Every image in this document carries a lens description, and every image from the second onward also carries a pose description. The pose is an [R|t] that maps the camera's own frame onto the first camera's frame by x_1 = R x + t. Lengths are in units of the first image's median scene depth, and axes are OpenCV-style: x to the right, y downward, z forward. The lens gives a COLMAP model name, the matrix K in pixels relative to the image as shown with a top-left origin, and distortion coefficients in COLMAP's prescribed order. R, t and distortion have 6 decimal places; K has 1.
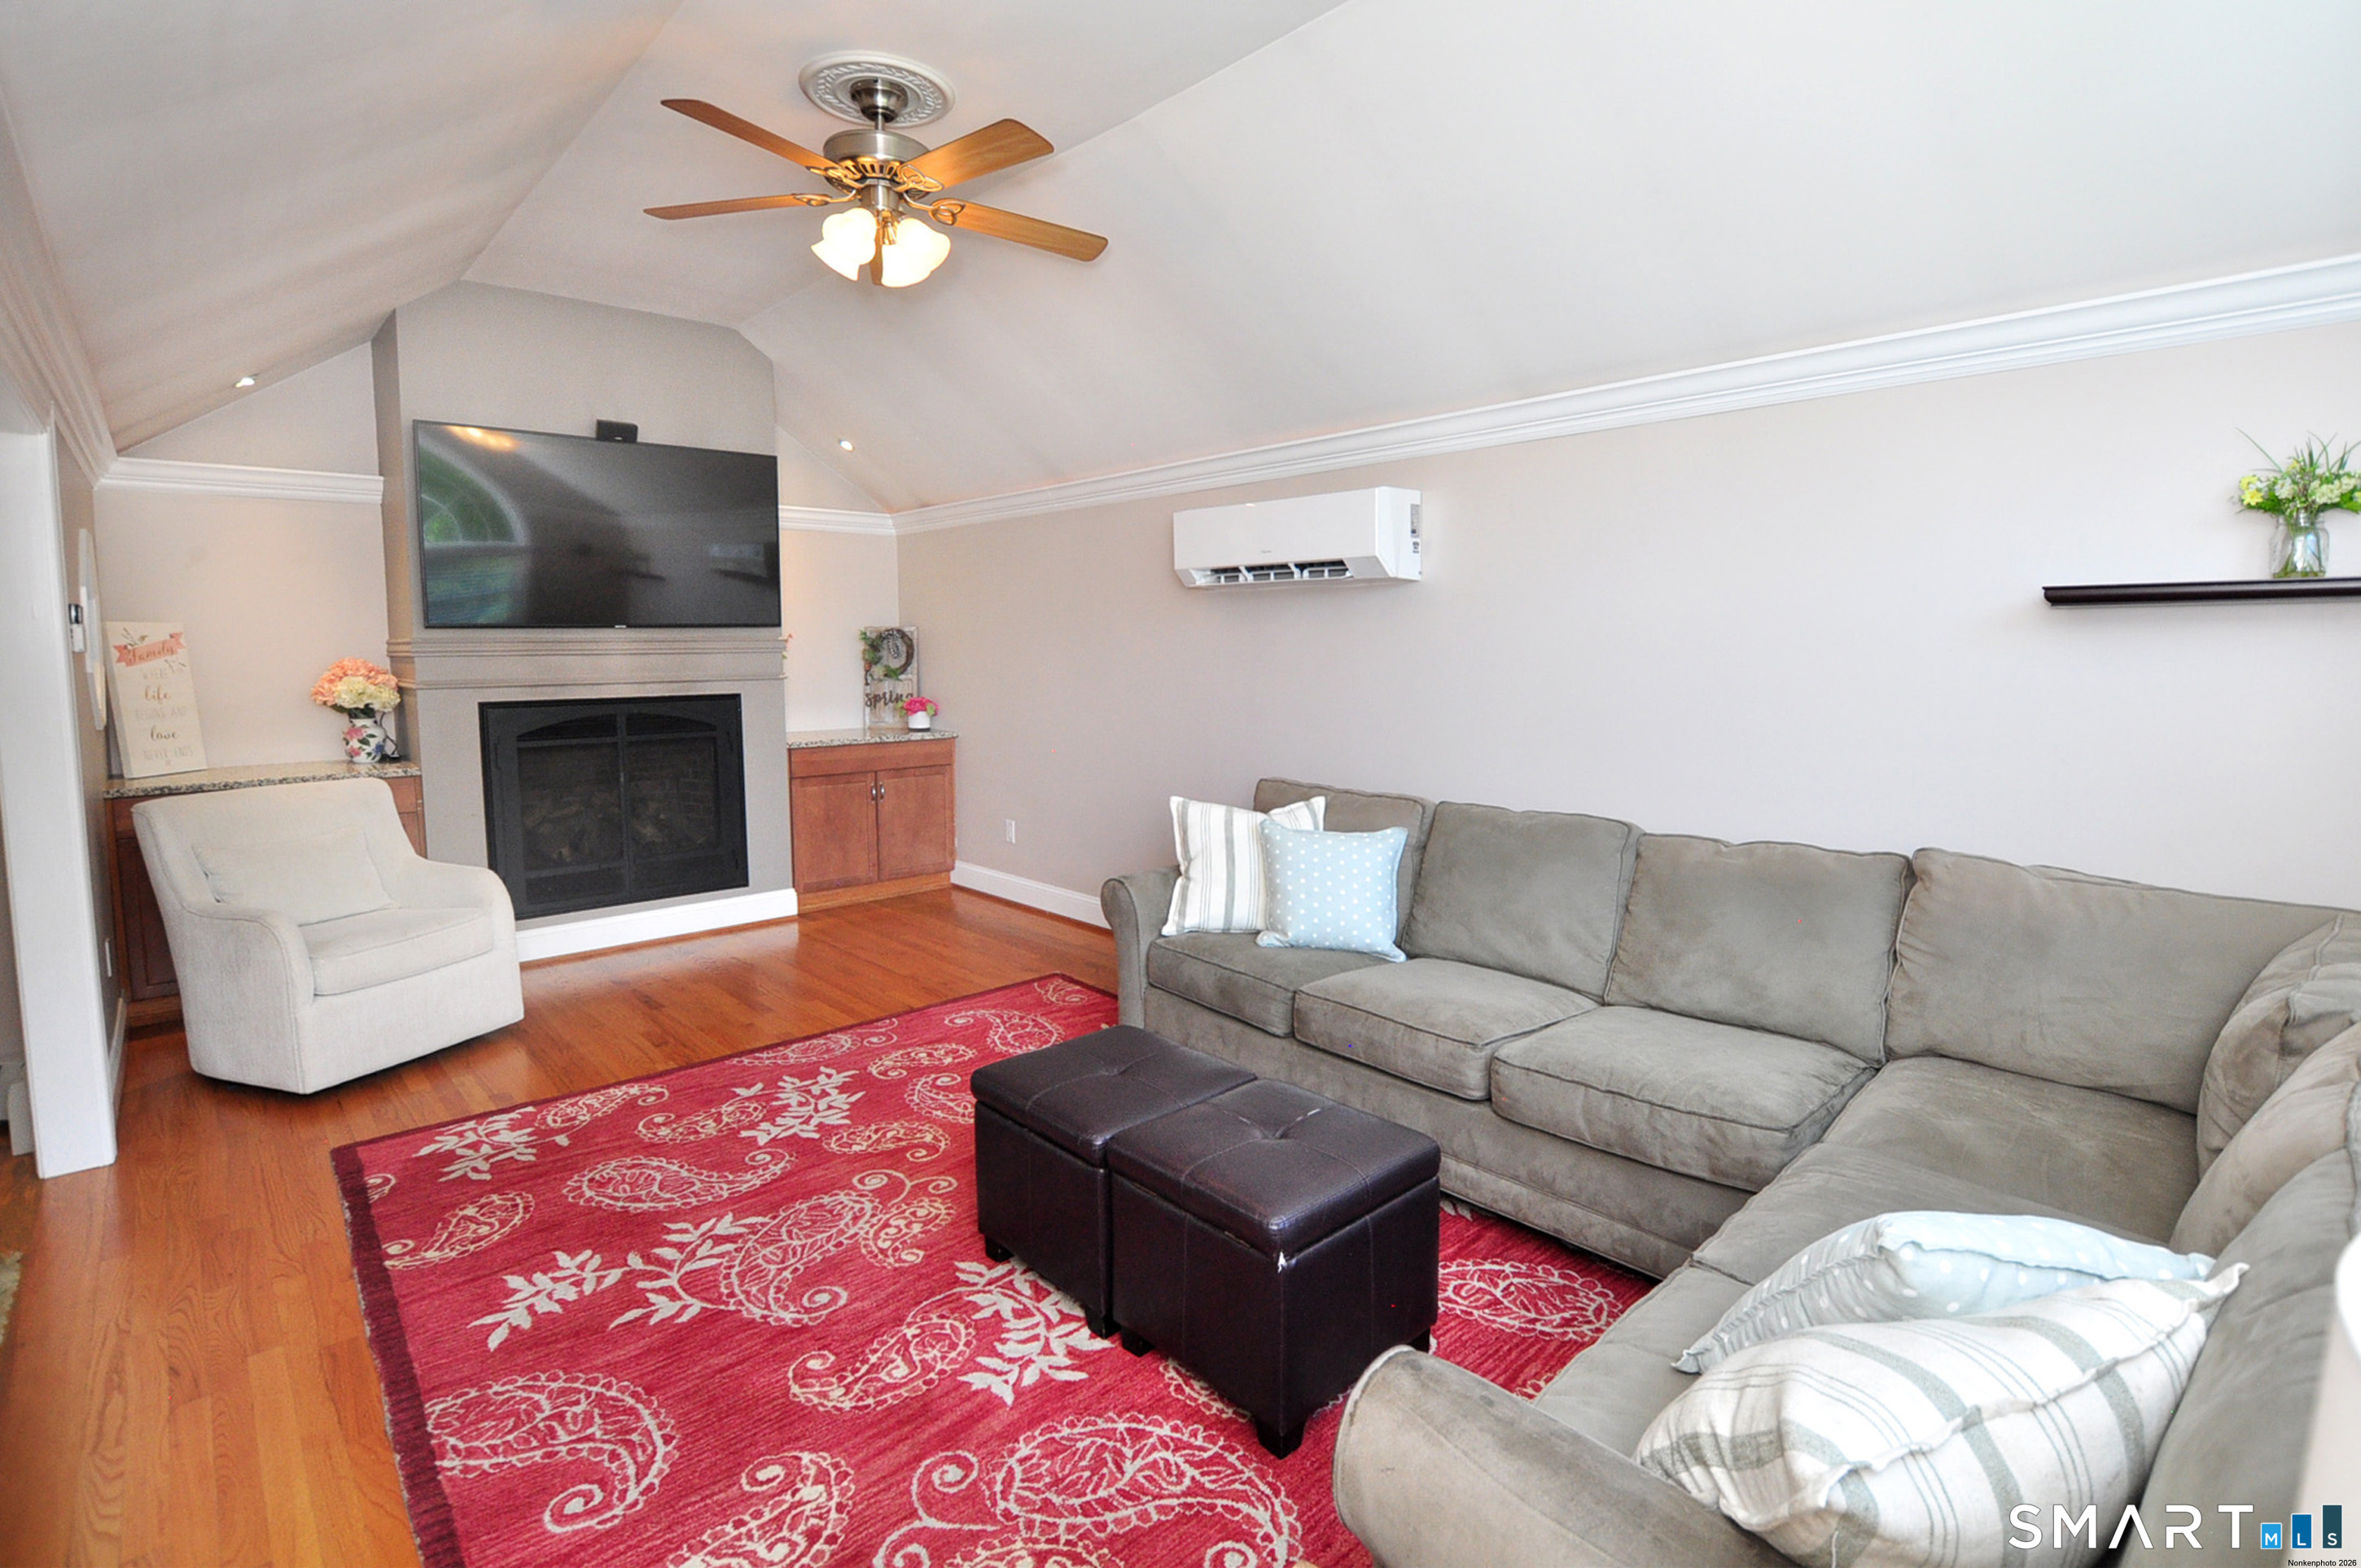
lens RADIAL K [[1078.5, 0, 1178.3], [0, 1078.5, 732.5], [0, 0, 1]] dist [-0.001458, -0.000335]
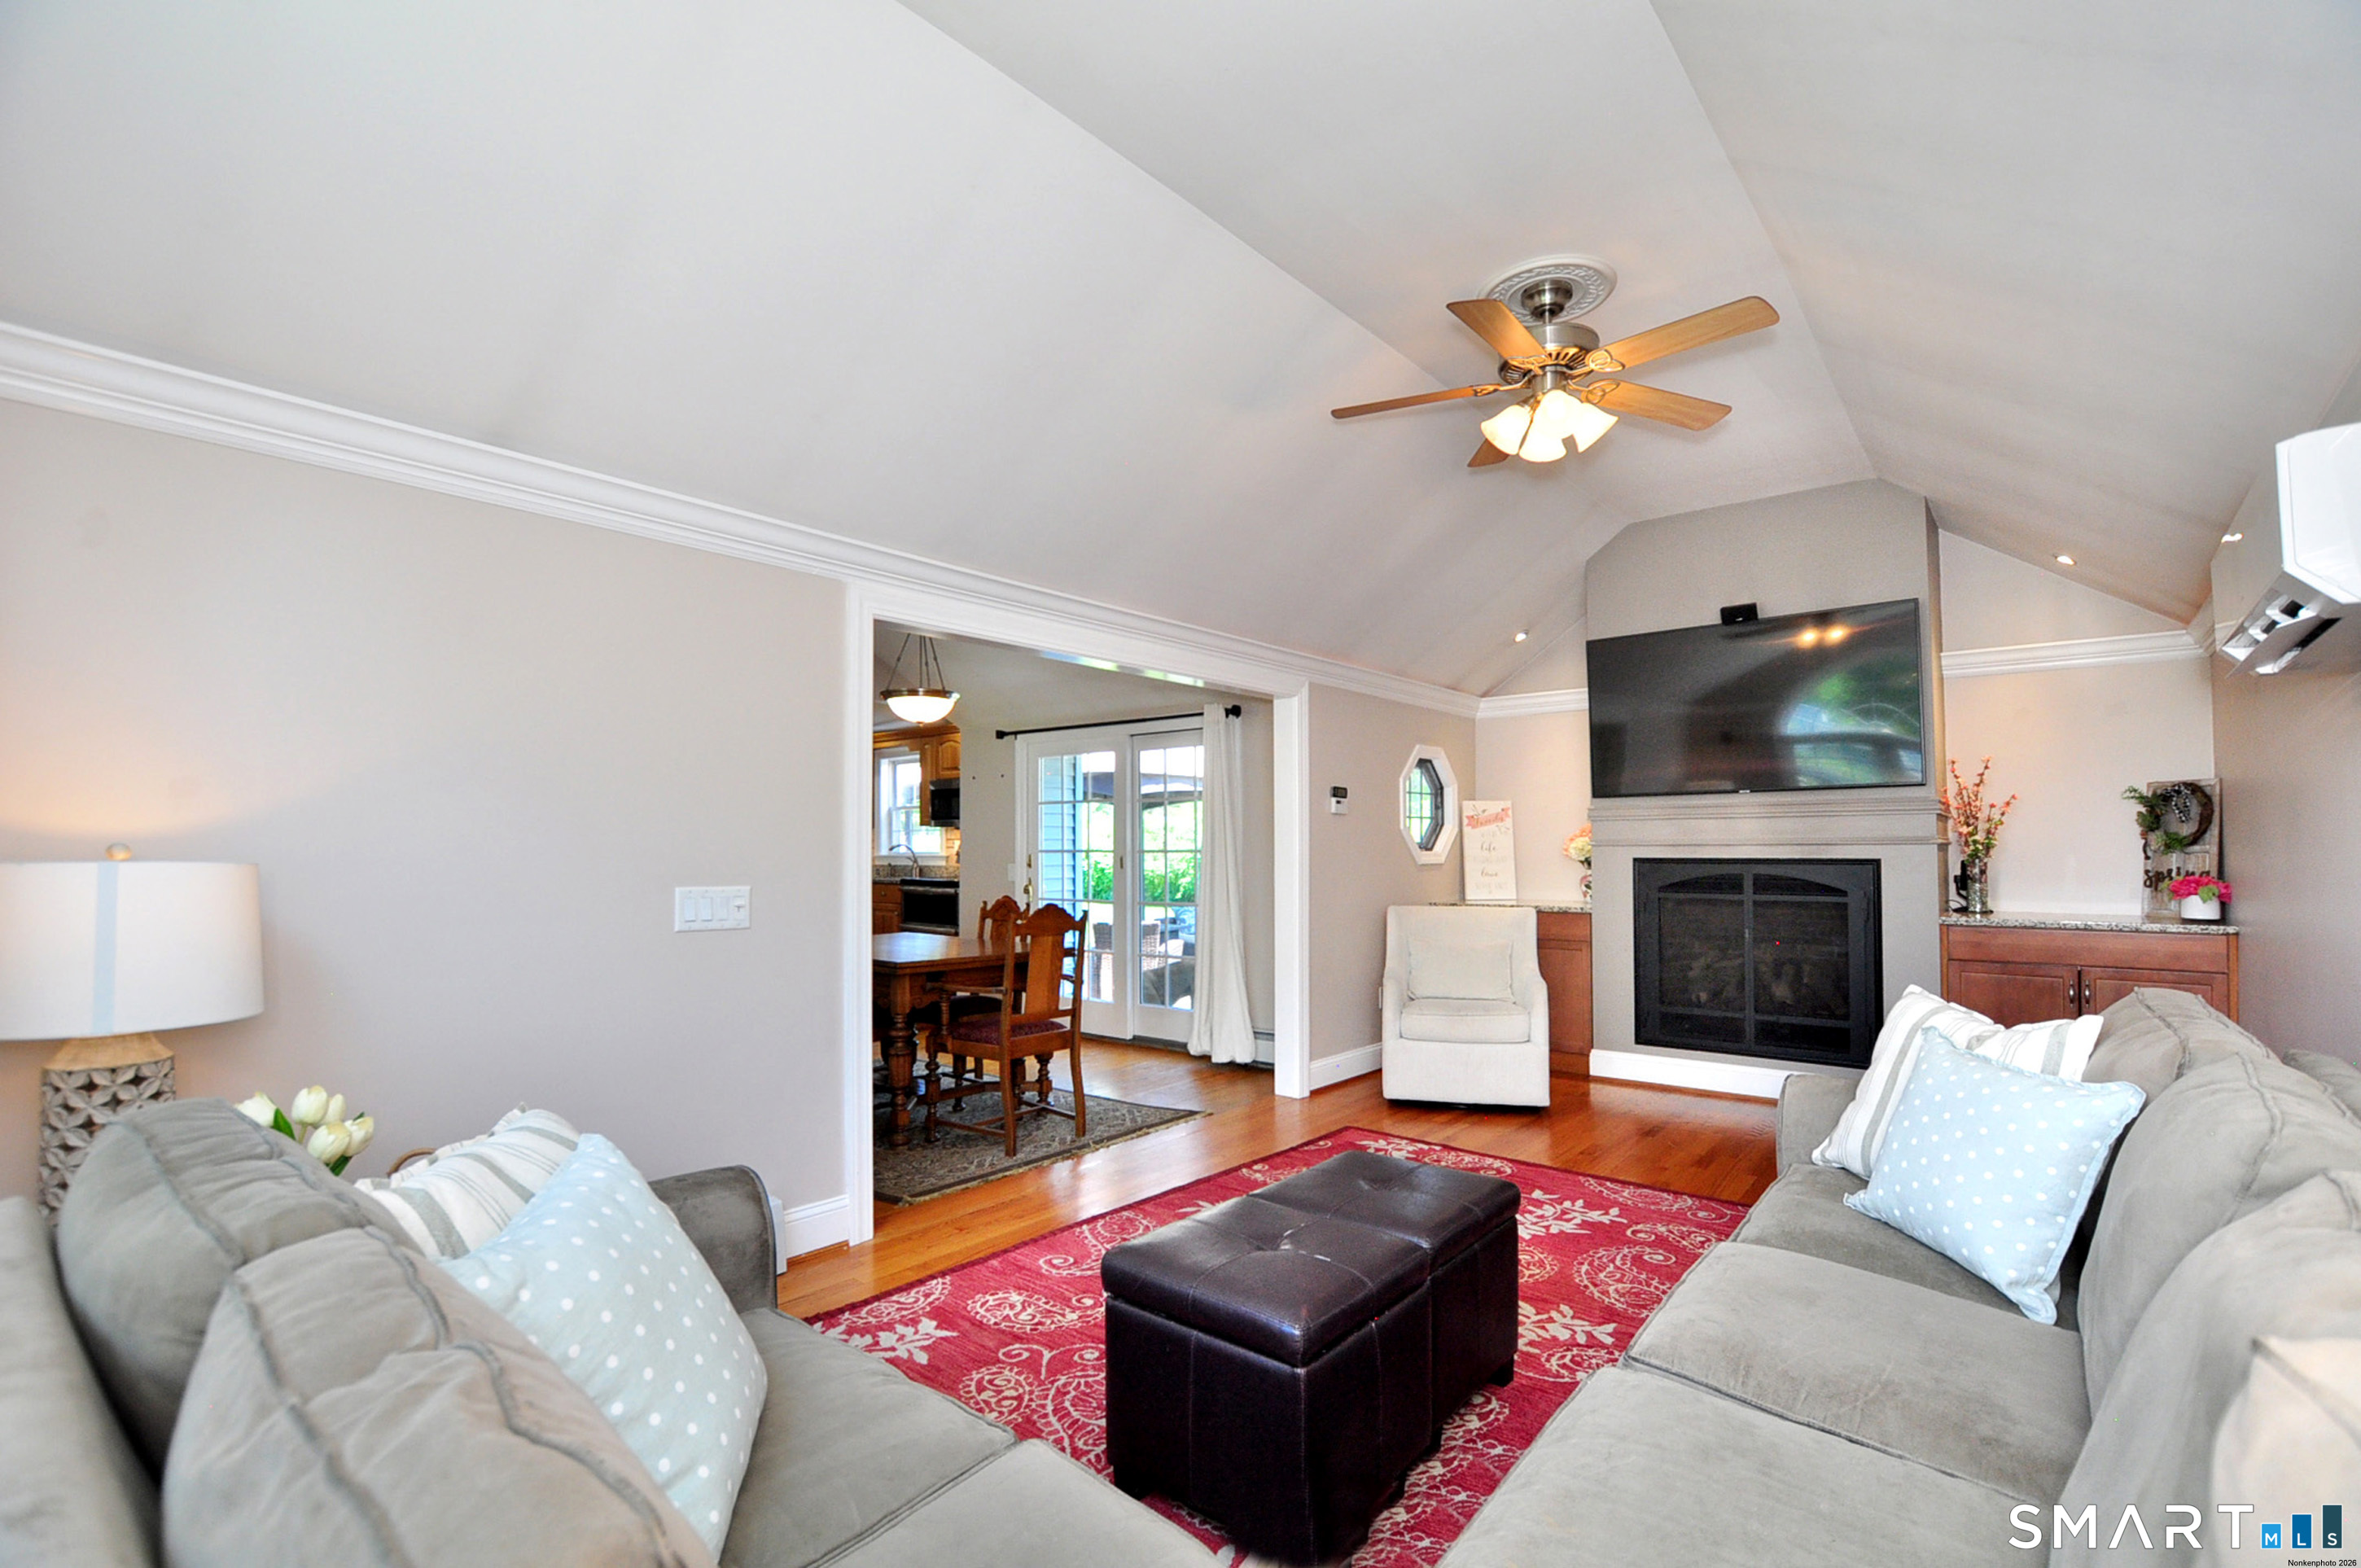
lens RADIAL K [[1040.3, 0, 1187.0], [0, 1040.3, 817.4], [0, 0, 1]] dist [-0.023461, -0.000129]
pose [[0.165933, -0.021242, -0.985908, 0.533990], [-0.079735, 0.996206, -0.034884, 0.009475], [0.982908, 0.084400, 0.163610, 0.387144]]
